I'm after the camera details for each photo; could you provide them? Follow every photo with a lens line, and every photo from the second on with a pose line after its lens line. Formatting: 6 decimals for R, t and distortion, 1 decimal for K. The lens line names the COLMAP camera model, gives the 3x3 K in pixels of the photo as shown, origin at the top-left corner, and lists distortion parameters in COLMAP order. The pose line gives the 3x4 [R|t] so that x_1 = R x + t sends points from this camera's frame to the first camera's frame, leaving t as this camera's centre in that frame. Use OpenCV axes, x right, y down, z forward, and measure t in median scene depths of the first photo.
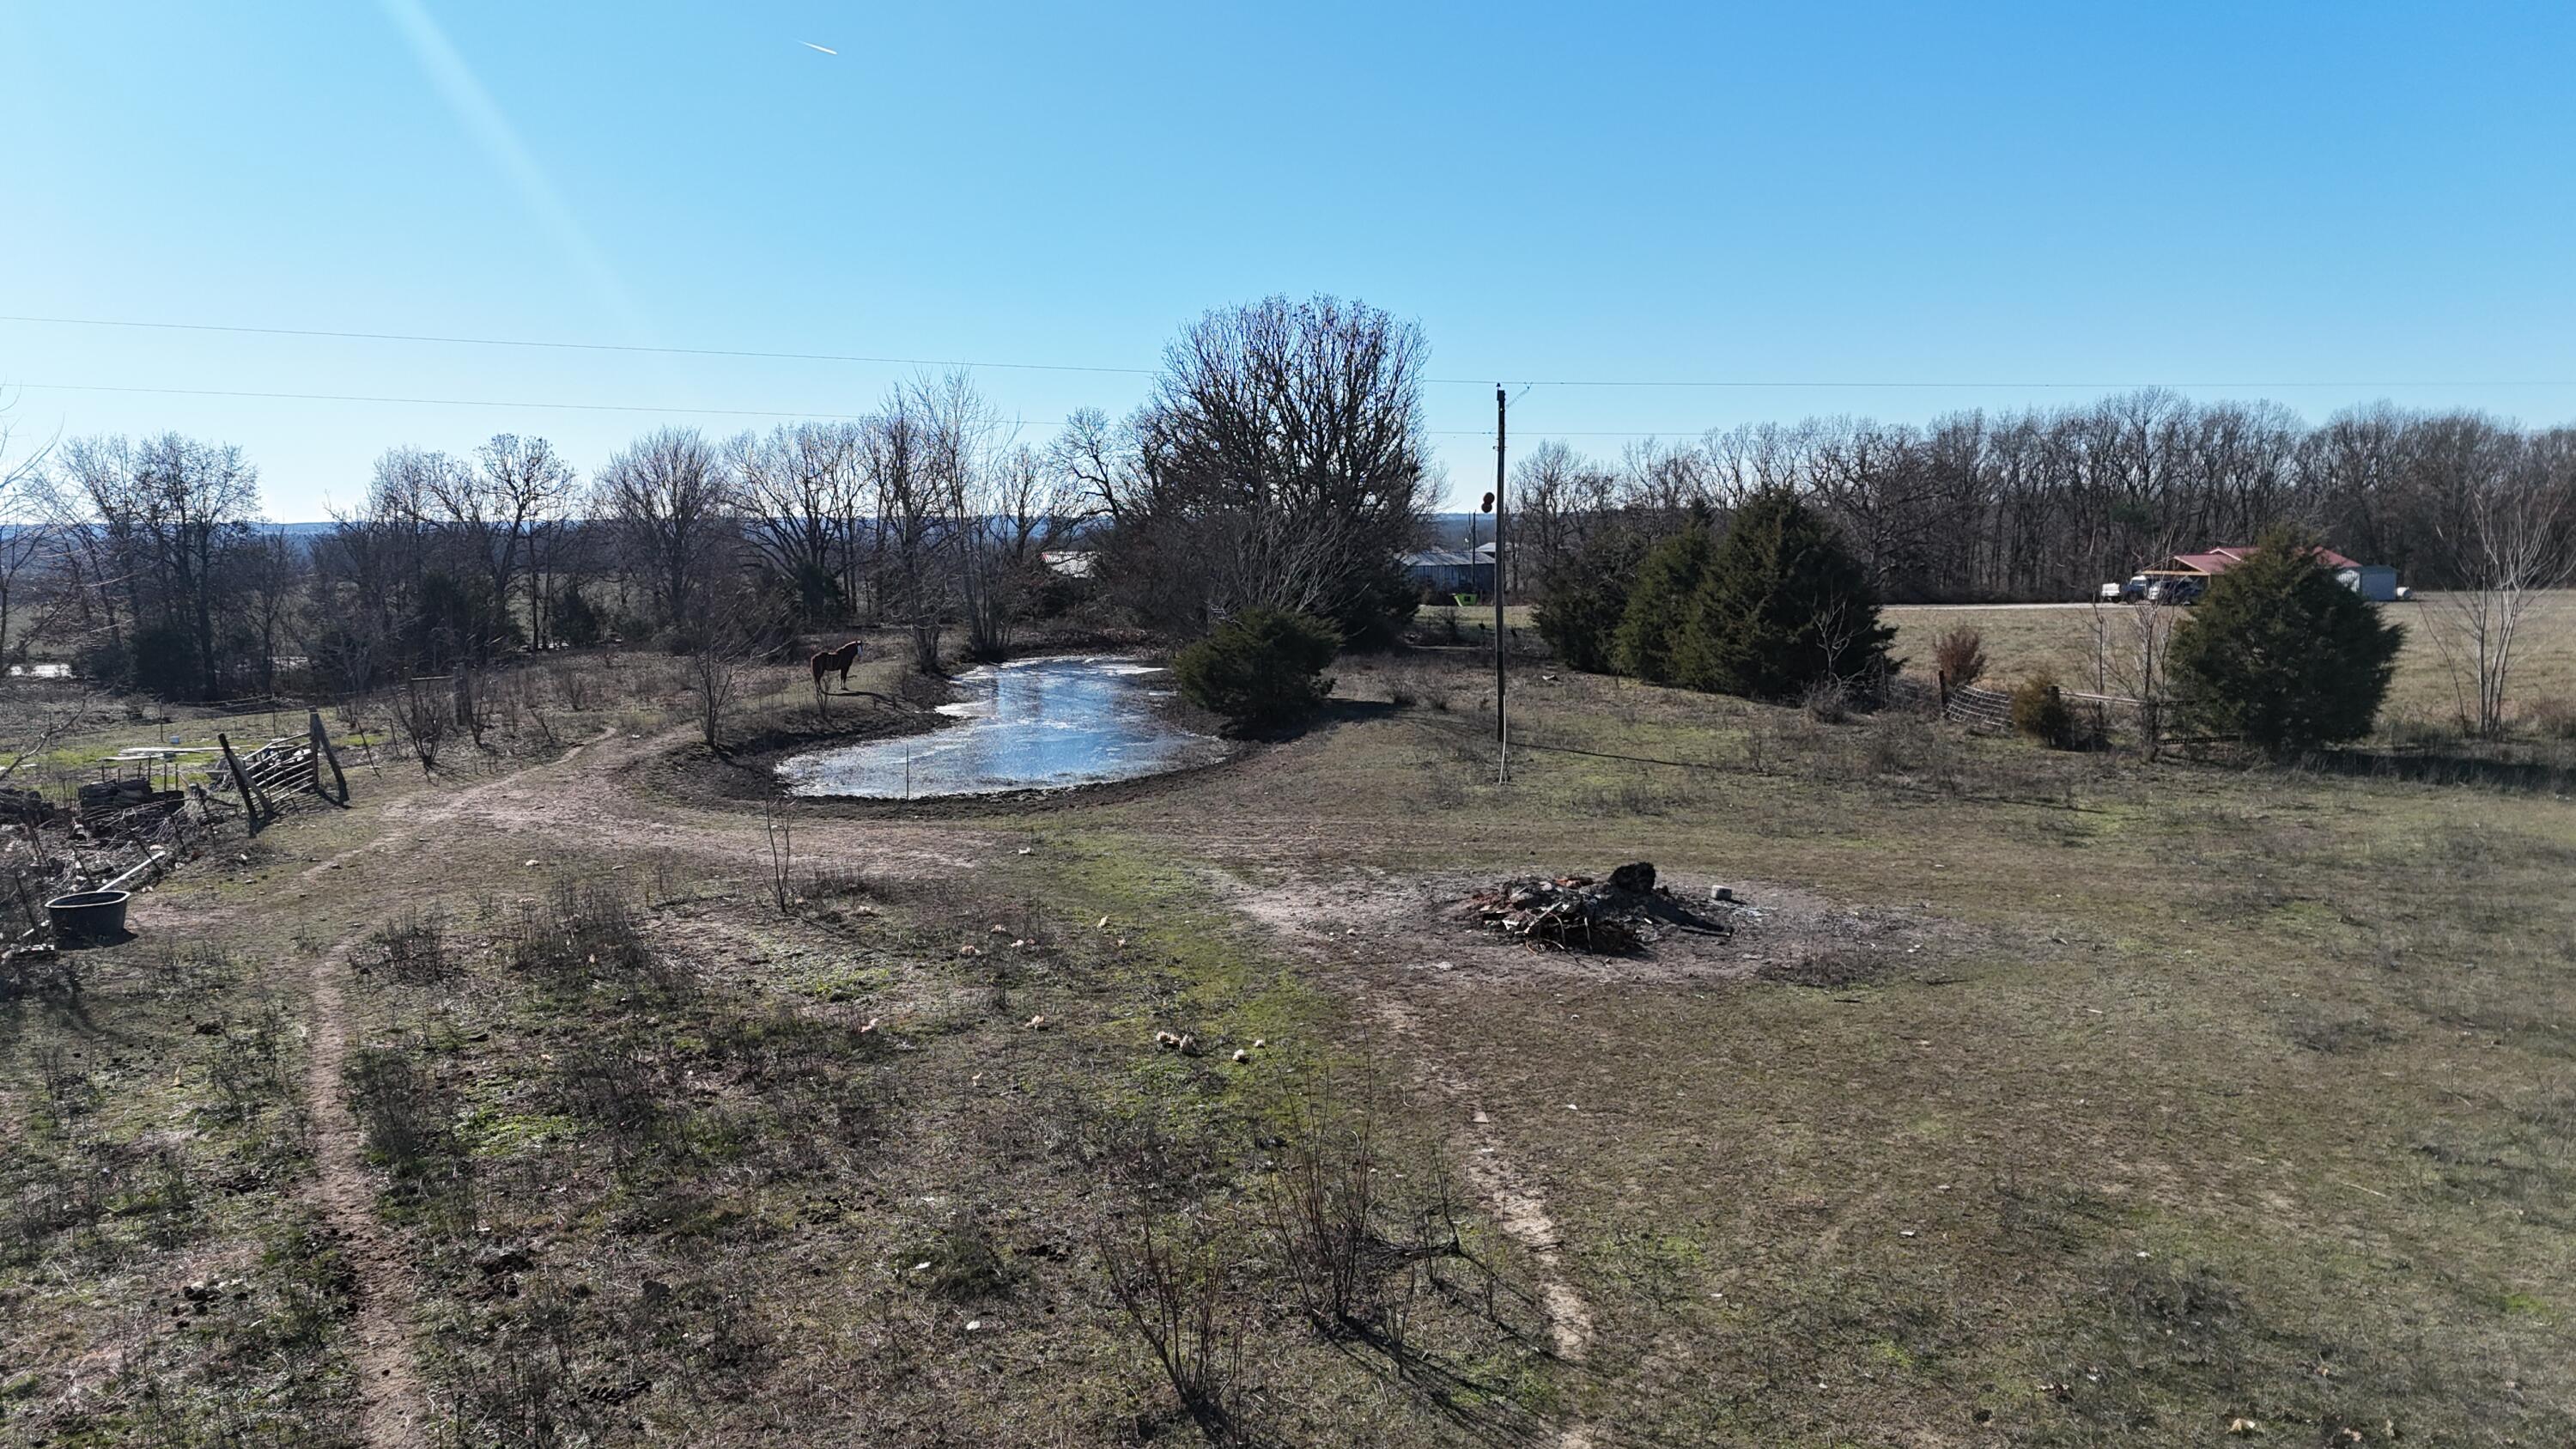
lens RADIAL K [[1911.8, 0, 1291.4], [0, 1911.8, 750.9], [0, 0, 1]] dist [0.094937, -0.089787]
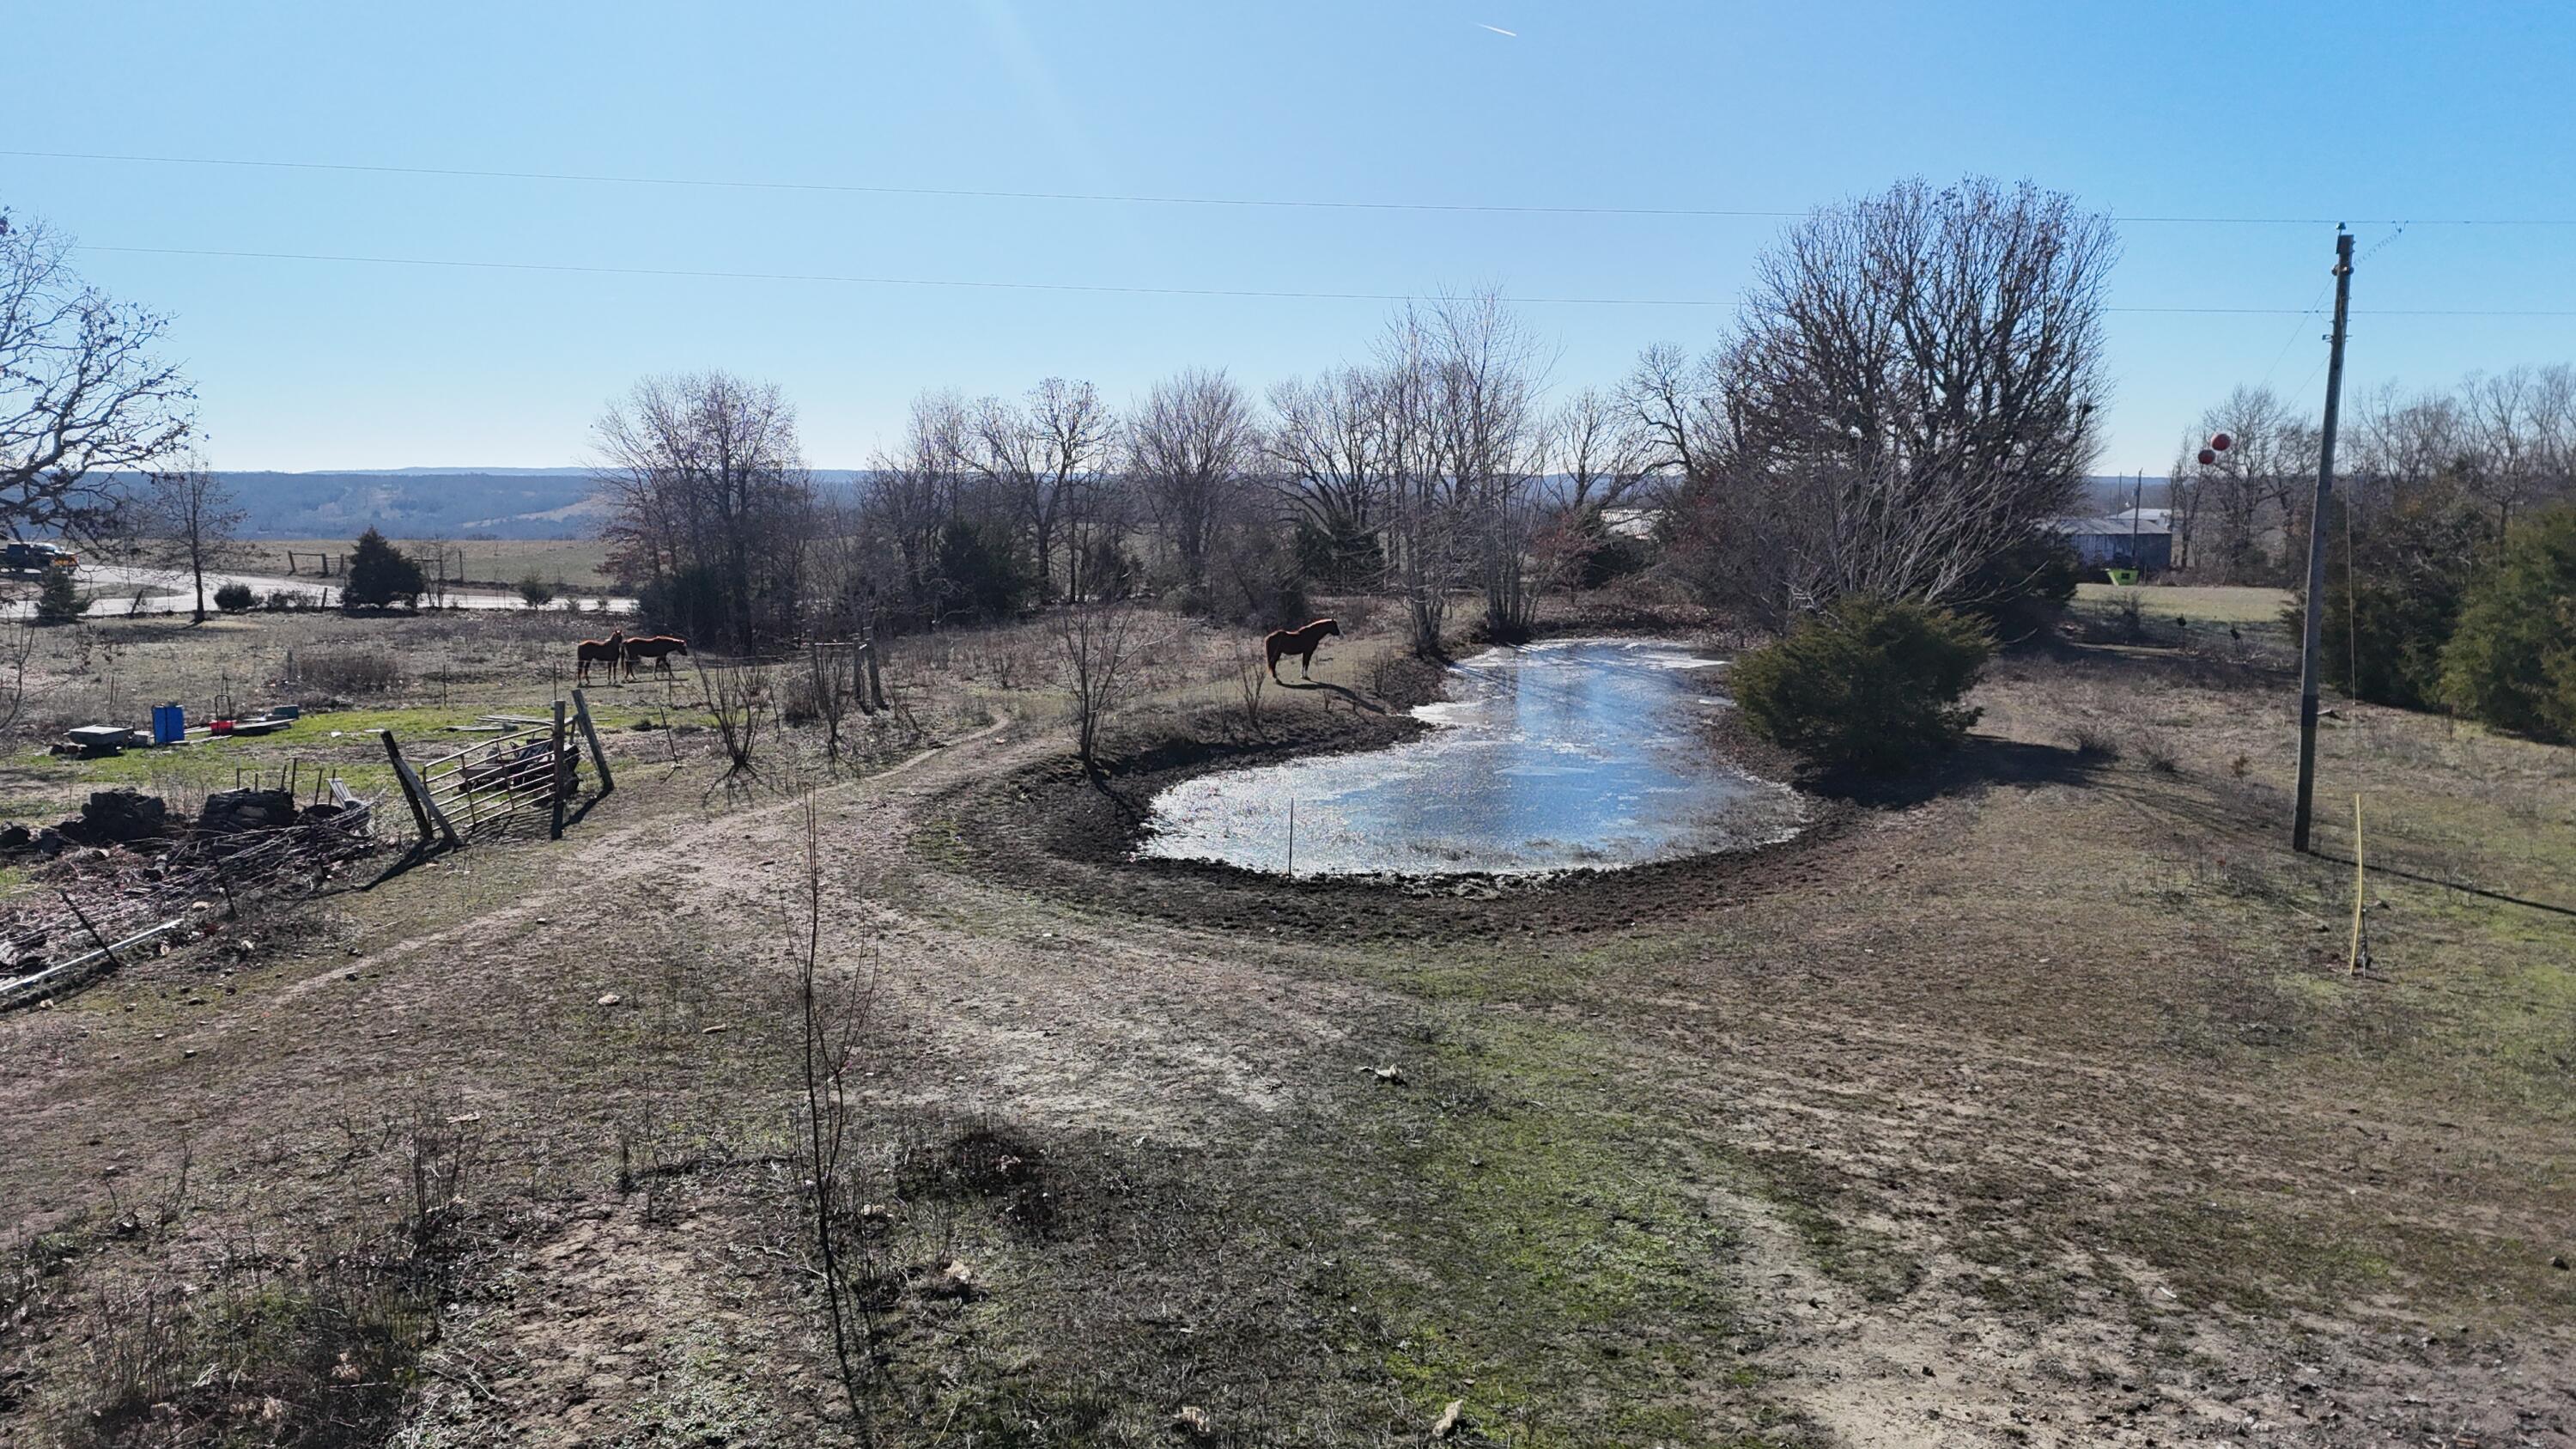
lens RADIAL K [[1911.8, 0, 1286.9], [0, 1911.8, 731.0], [0, 0, 1]] dist [0.094937, -0.089787]
pose [[0.954258, 0.056145, -0.293666, -0.006084], [-0.052844, 0.998419, 0.019168, -0.019348], [0.294277, -0.002772, 0.955716, 0.190110]]
